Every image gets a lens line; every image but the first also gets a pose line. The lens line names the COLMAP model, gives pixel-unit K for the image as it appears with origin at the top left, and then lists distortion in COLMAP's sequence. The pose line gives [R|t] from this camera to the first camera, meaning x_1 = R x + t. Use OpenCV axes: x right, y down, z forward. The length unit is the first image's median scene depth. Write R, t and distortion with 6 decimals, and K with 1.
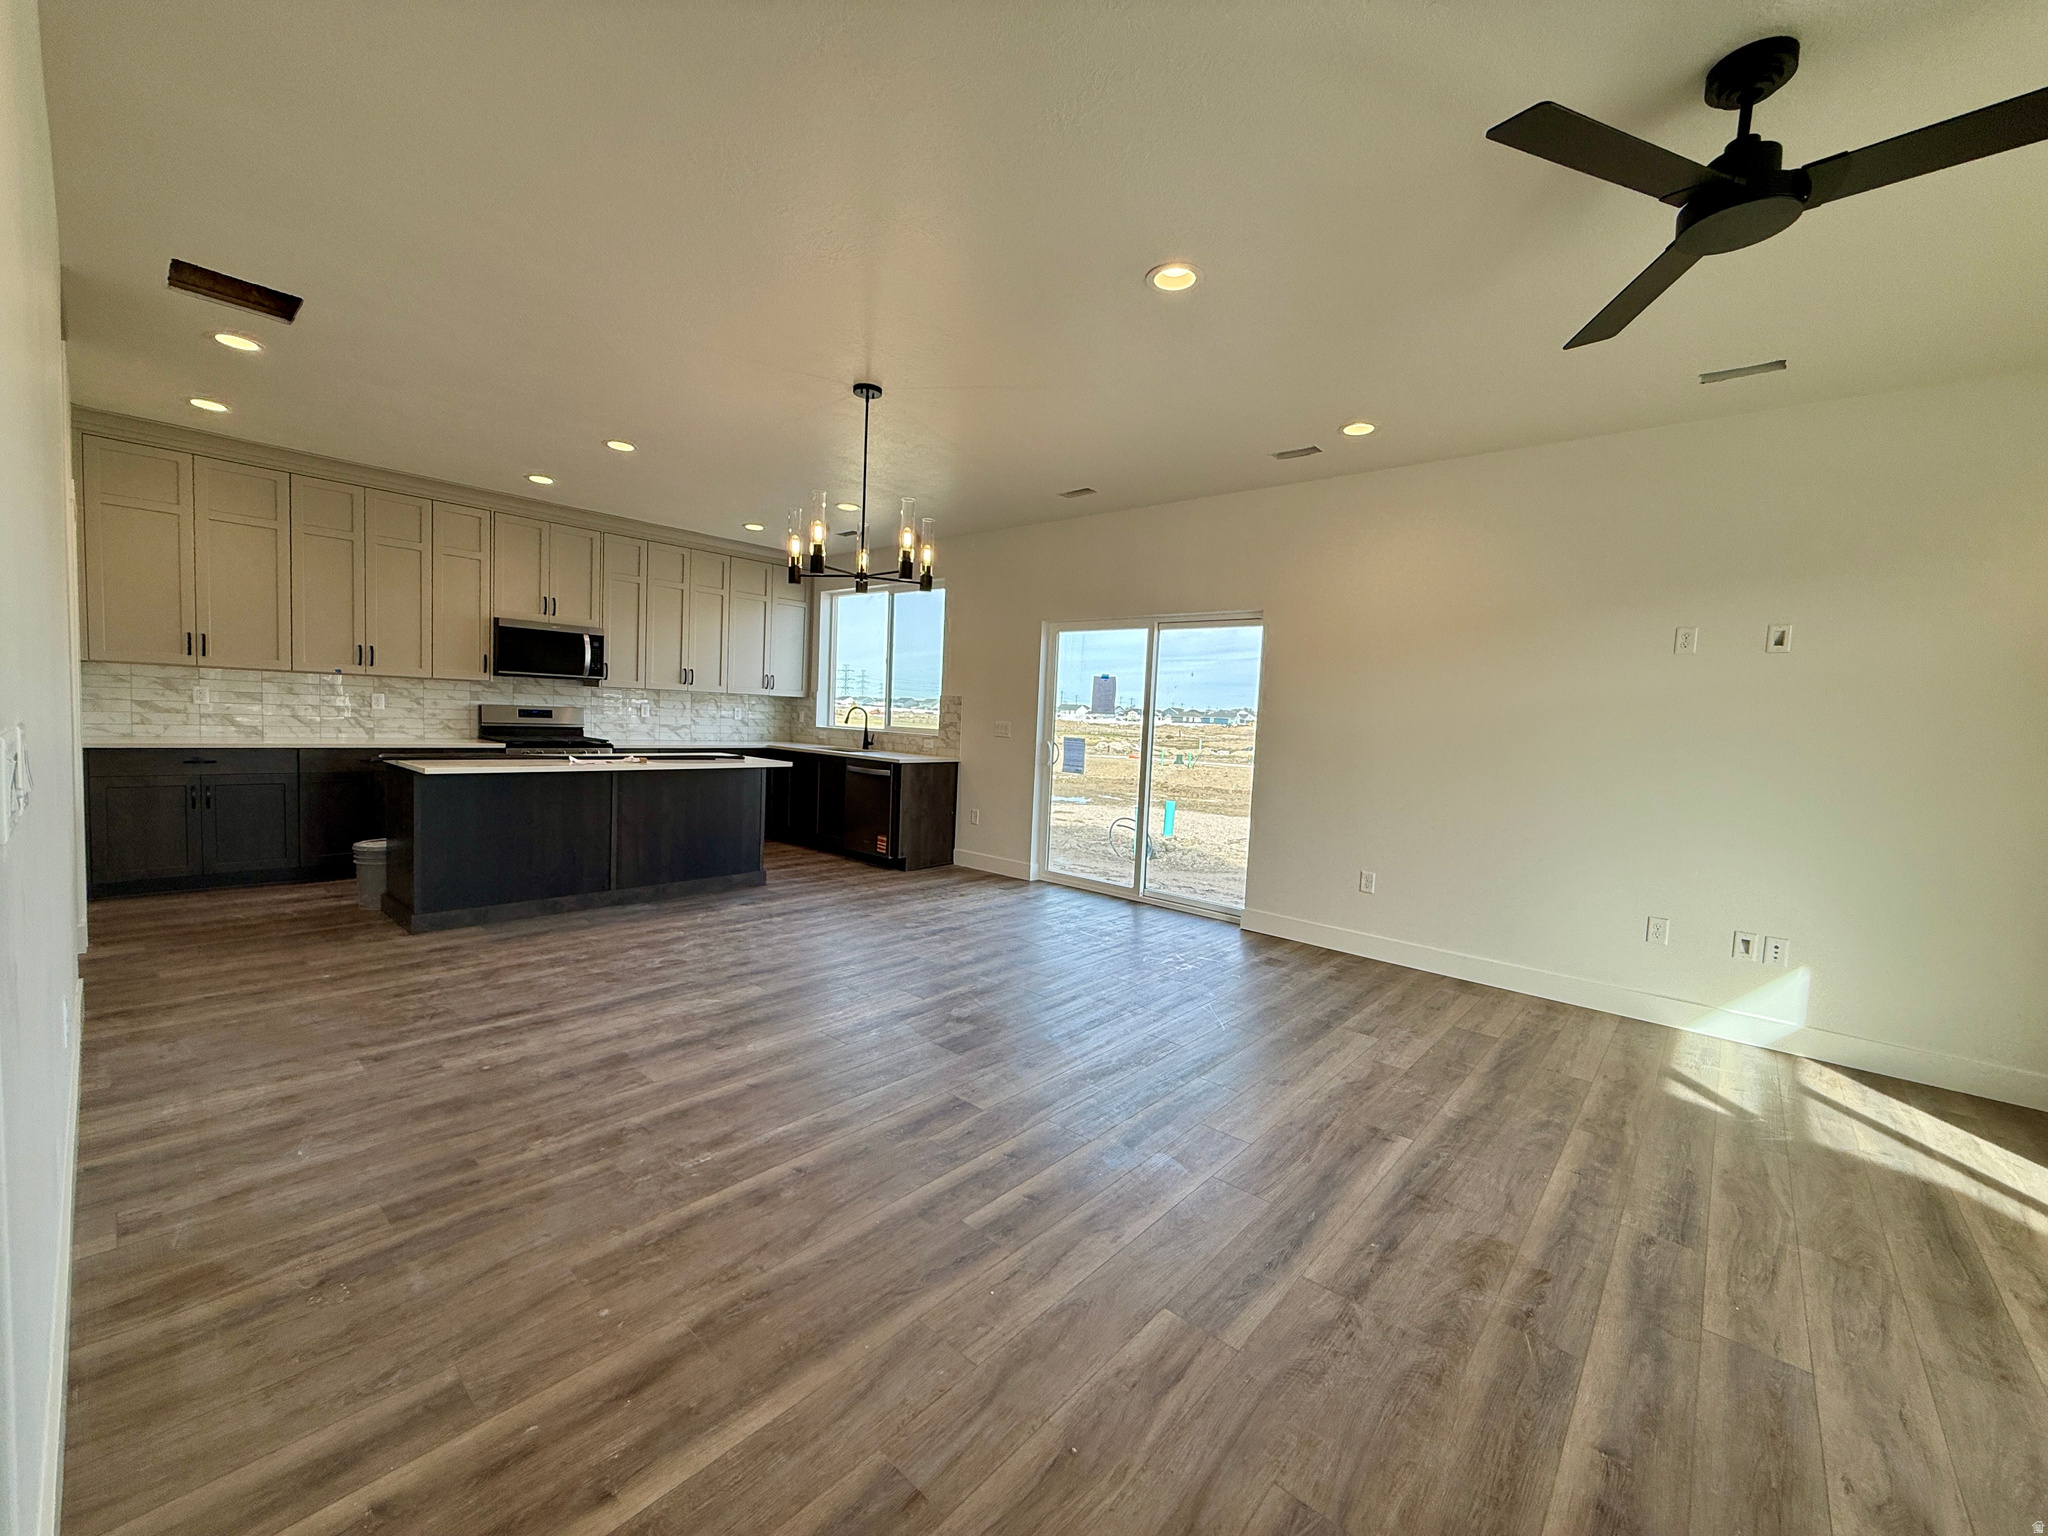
lens RADIAL K [[811.8, 0, 1024.0], [0, 811.8, 768.0], [0, 0, 1]] dist [0.000998, -0.000127]
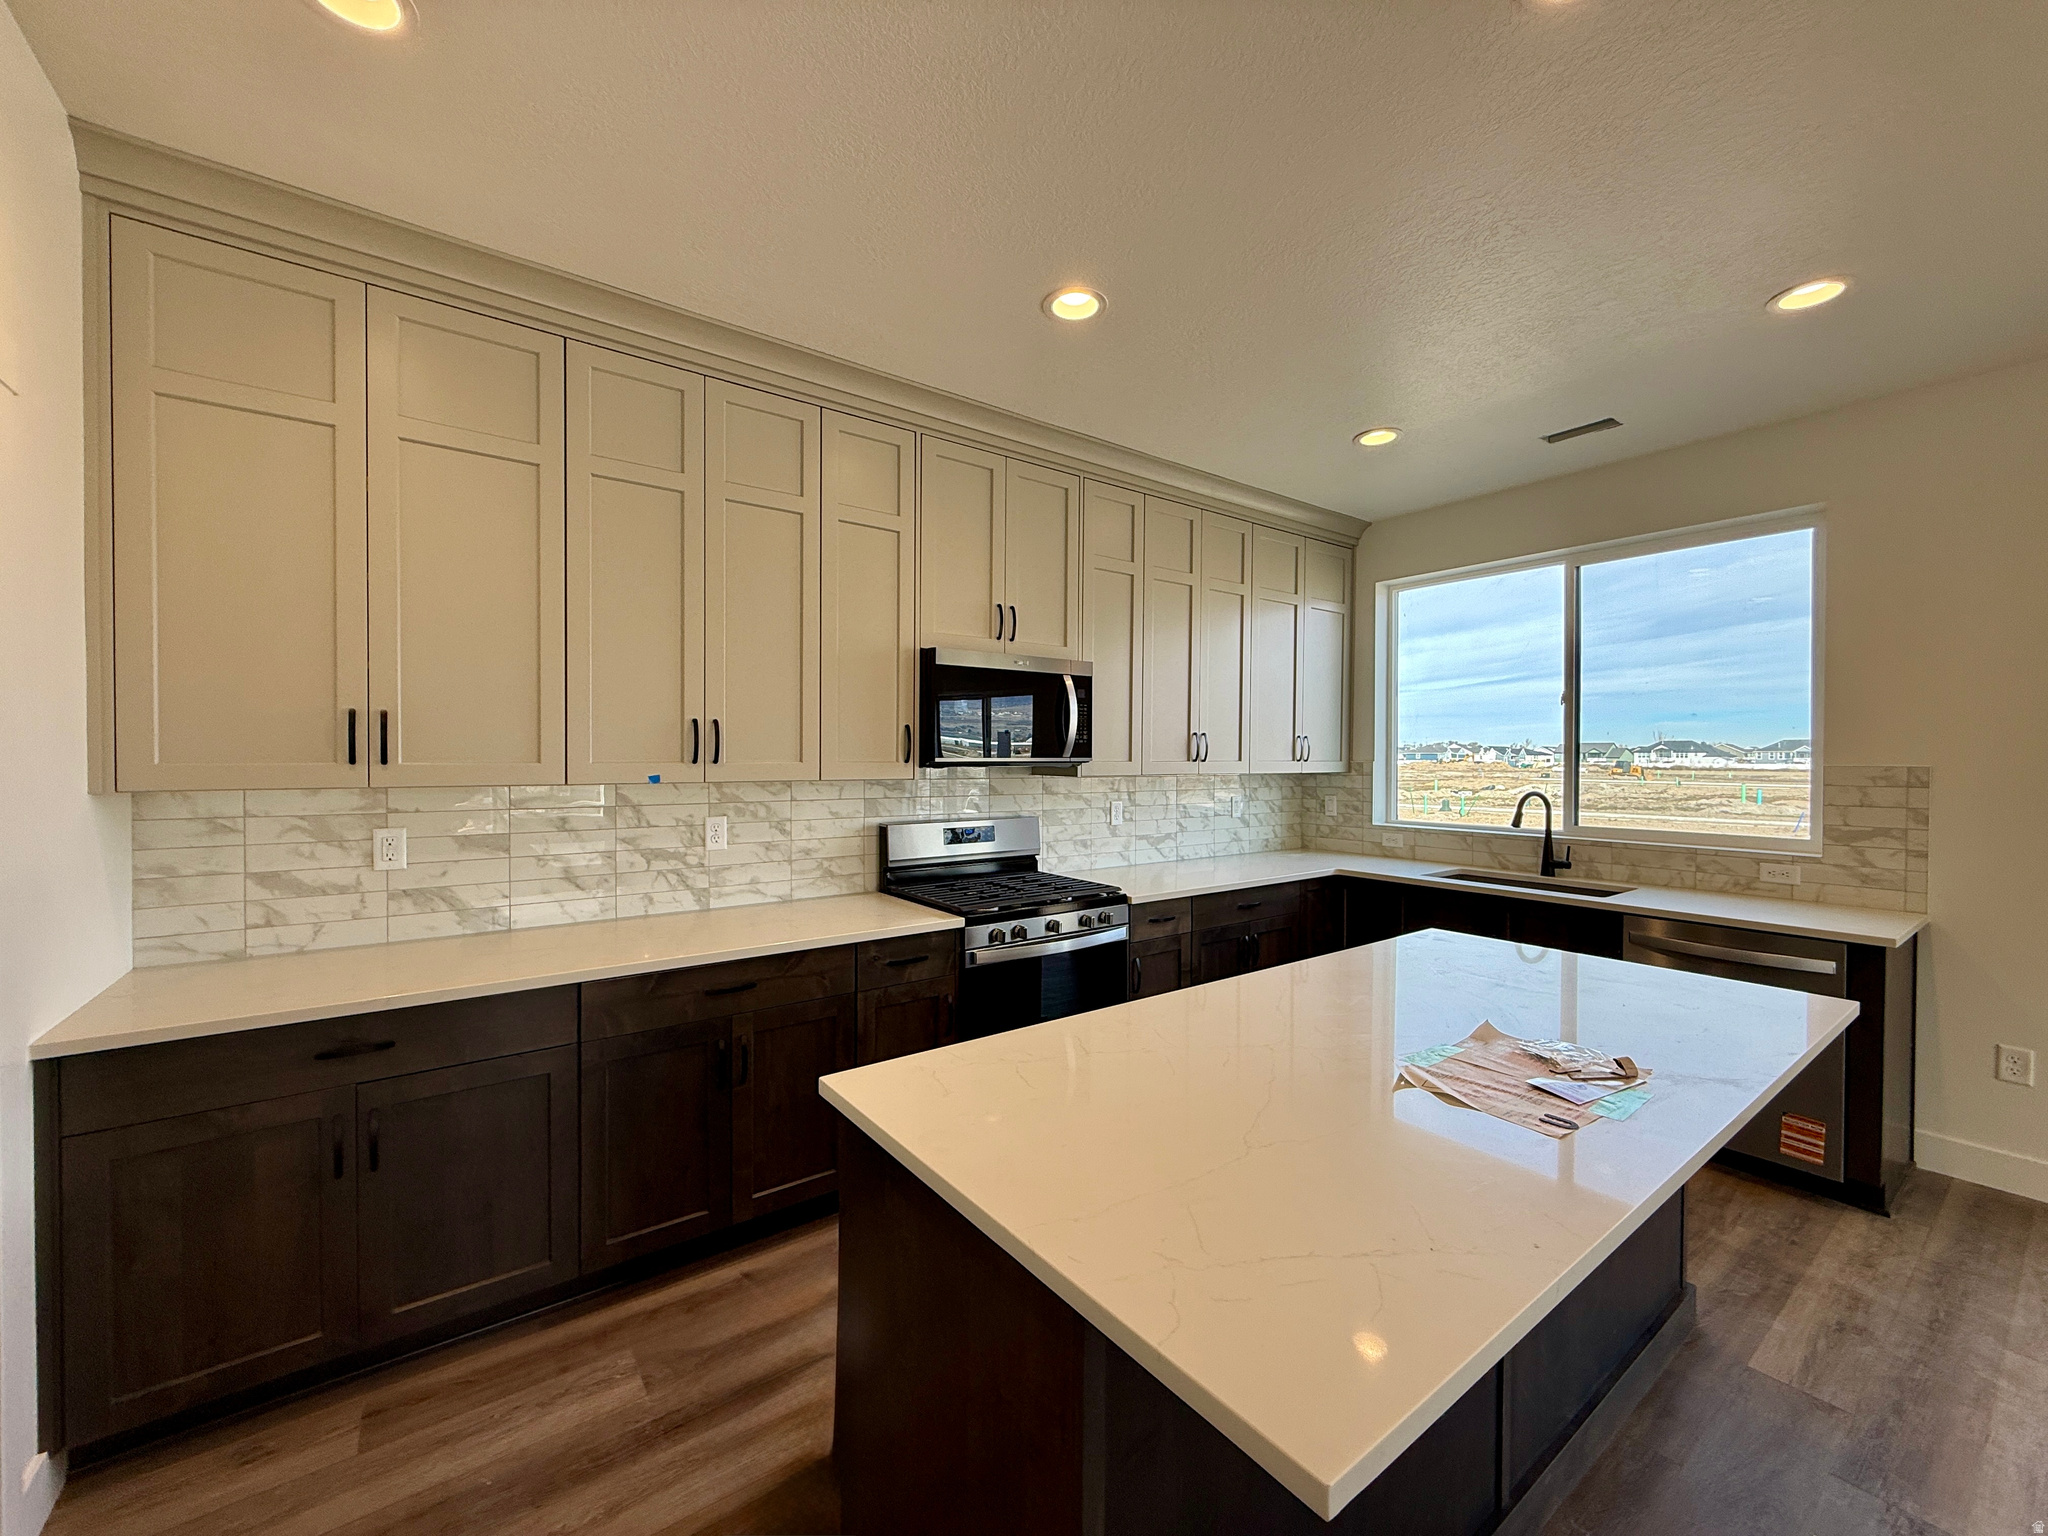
lens RADIAL K [[811.8, 0, 1024.0], [0, 811.8, 768.0], [0, 0, 1]] dist [0.000998, -0.000127]
pose [[0.977240, -0.040149, -0.208303, -0.472987], [0.027966, 0.997740, -0.061104, -0.079273], [0.210286, 0.053887, 0.976154, 0.519662]]
